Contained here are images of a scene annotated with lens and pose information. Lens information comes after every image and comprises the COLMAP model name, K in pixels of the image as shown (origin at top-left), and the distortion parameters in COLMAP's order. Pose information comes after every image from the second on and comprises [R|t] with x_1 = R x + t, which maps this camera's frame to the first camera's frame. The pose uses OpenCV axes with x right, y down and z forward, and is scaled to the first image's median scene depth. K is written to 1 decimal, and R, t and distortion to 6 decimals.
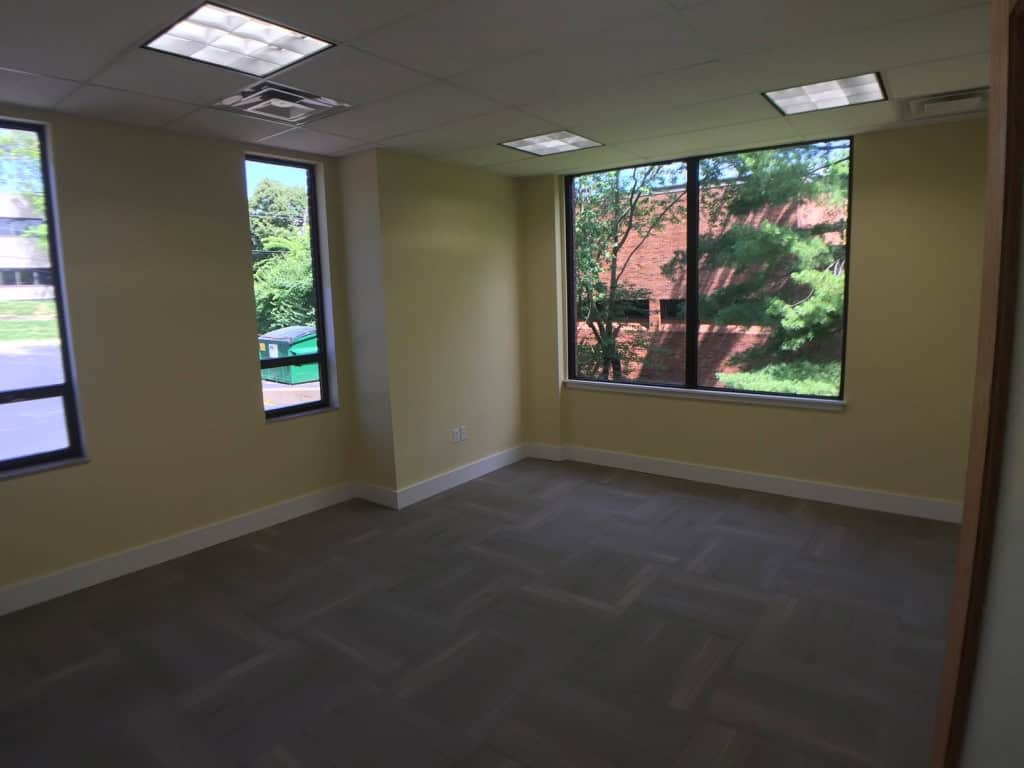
lens RADIAL K [[606.9, 0, 504.7], [0, 606.9, 381.7], [0, 0, 1]] dist [-0.076781, 0.001479]
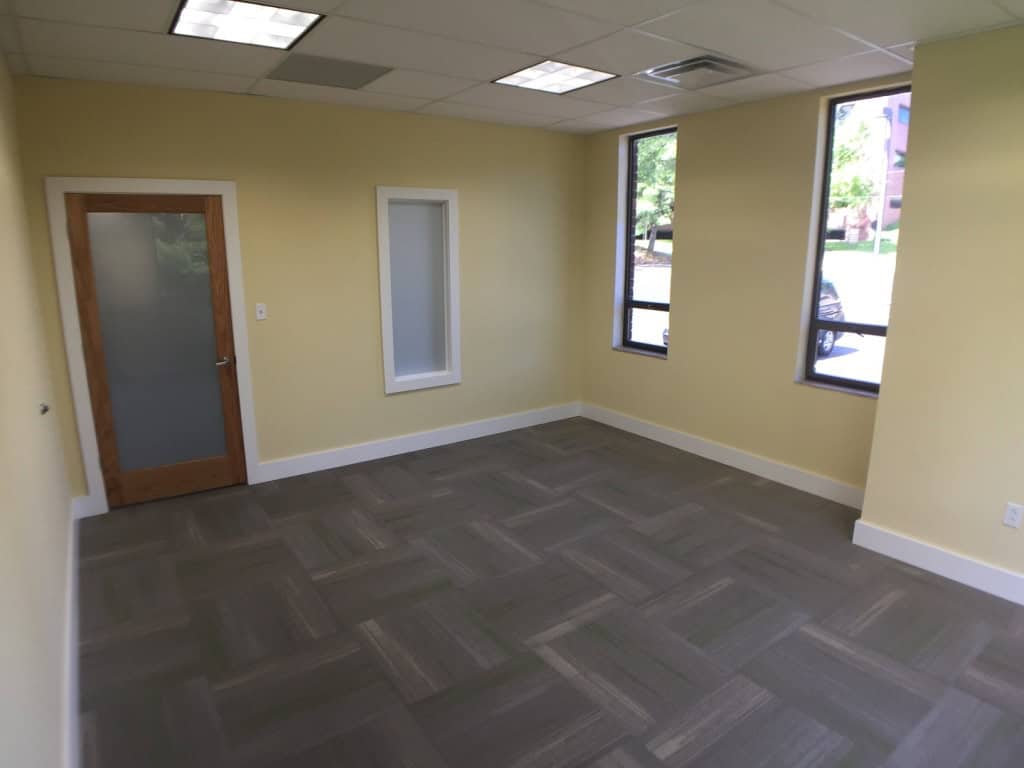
lens RADIAL K [[606.9, 0, 504.7], [0, 606.9, 381.7], [0, 0, 1]] dist [-0.076781, 0.001479]
pose [[-0.308054, 0.224728, -0.924446, 0.788584], [-0.135384, 0.951457, 0.276409, -0.165228], [0.941687, 0.210304, -0.262676, 0.986318]]
